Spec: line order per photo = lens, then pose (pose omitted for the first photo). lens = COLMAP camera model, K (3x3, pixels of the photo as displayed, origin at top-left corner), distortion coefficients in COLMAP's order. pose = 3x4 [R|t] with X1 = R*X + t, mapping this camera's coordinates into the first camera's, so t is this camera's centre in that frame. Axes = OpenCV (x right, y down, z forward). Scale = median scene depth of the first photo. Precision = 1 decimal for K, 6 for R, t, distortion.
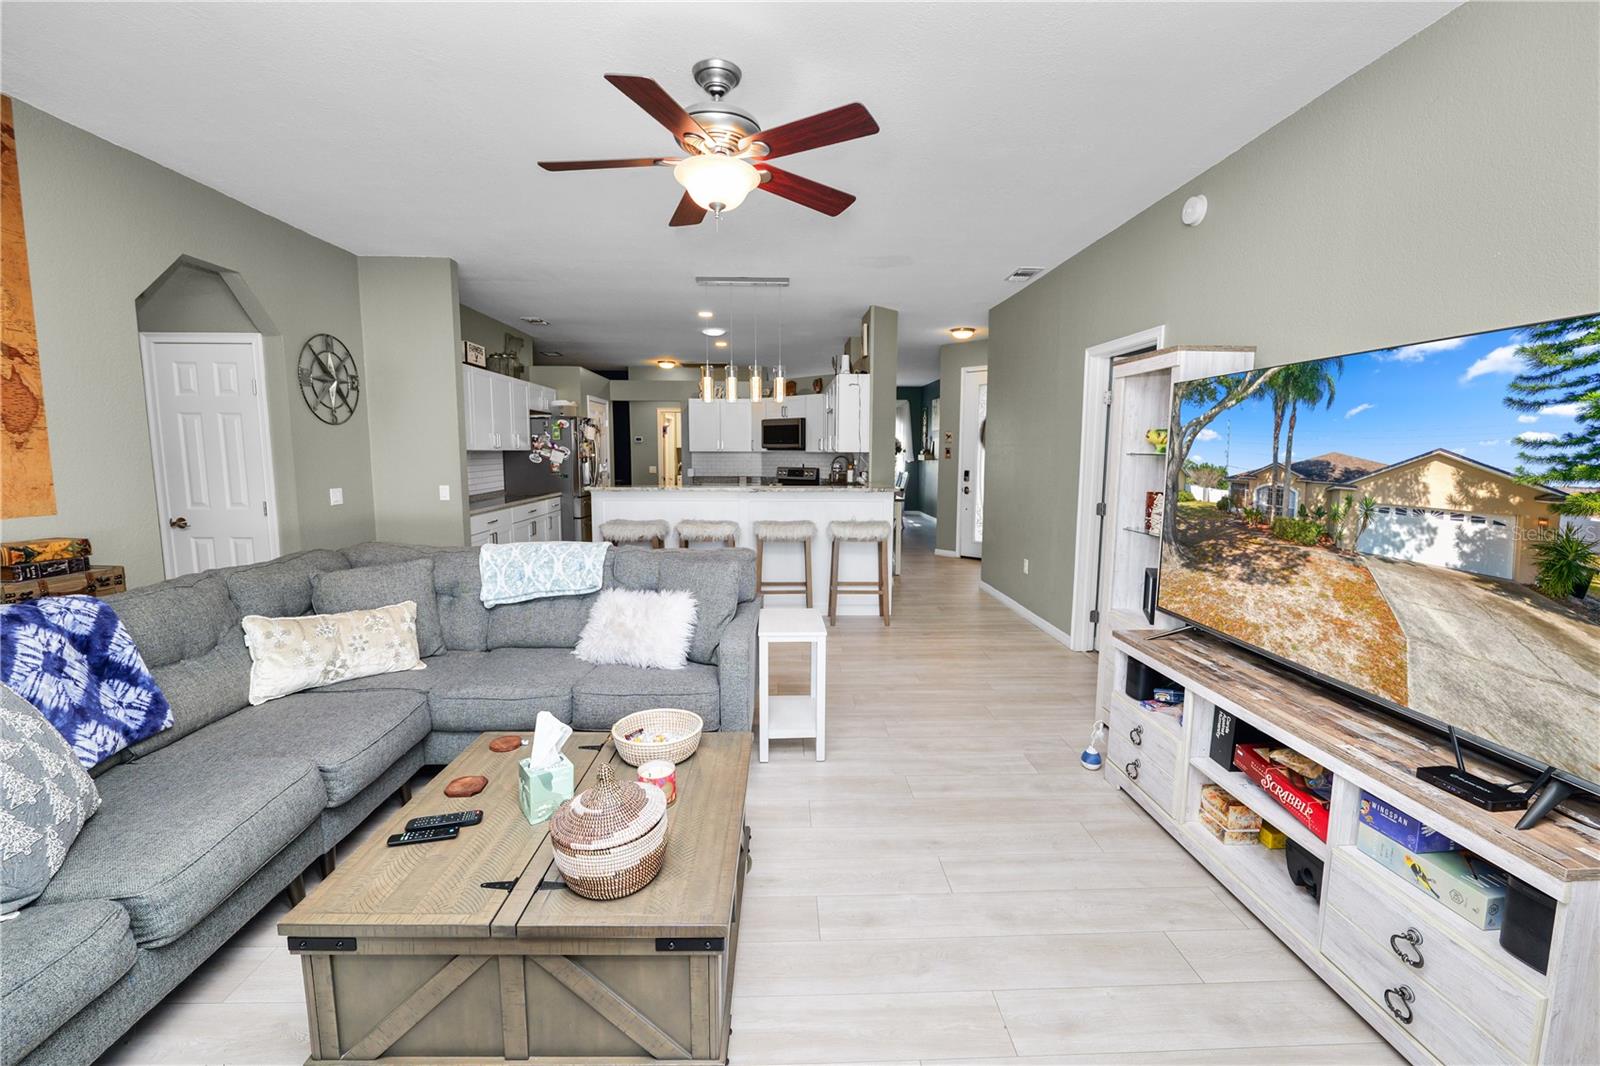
lens RADIAL K [[654.0, 0, 805.2], [0, 654.0, 523.4], [0, 0, 1]] dist [-0.011802, 0.001420]
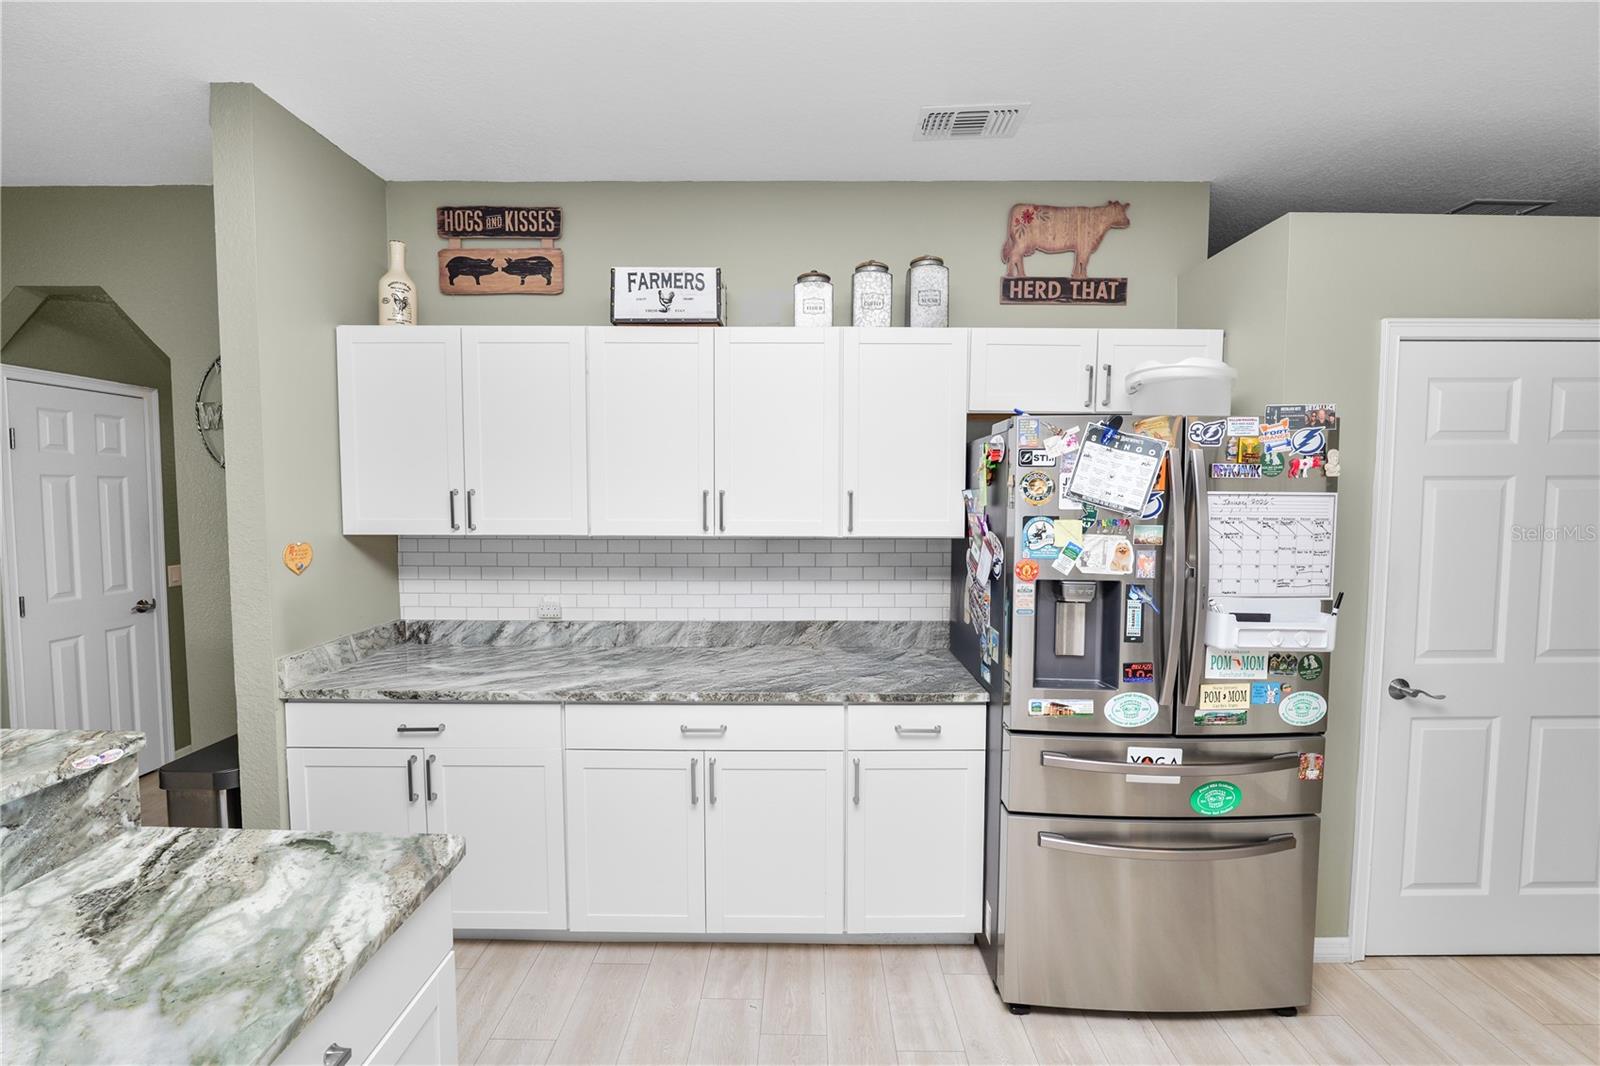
lens RADIAL K [[654.0, 0, 799.4], [0, 654.0, 528.6], [0, 0, 1]] dist [-0.011802, 0.001420]
pose [[-0.049918, 0.049389, -0.997531, -0.241055], [-0.114202, 0.991944, 0.054828, -0.327923], [0.992203, 0.116657, -0.043875, 2.445371]]
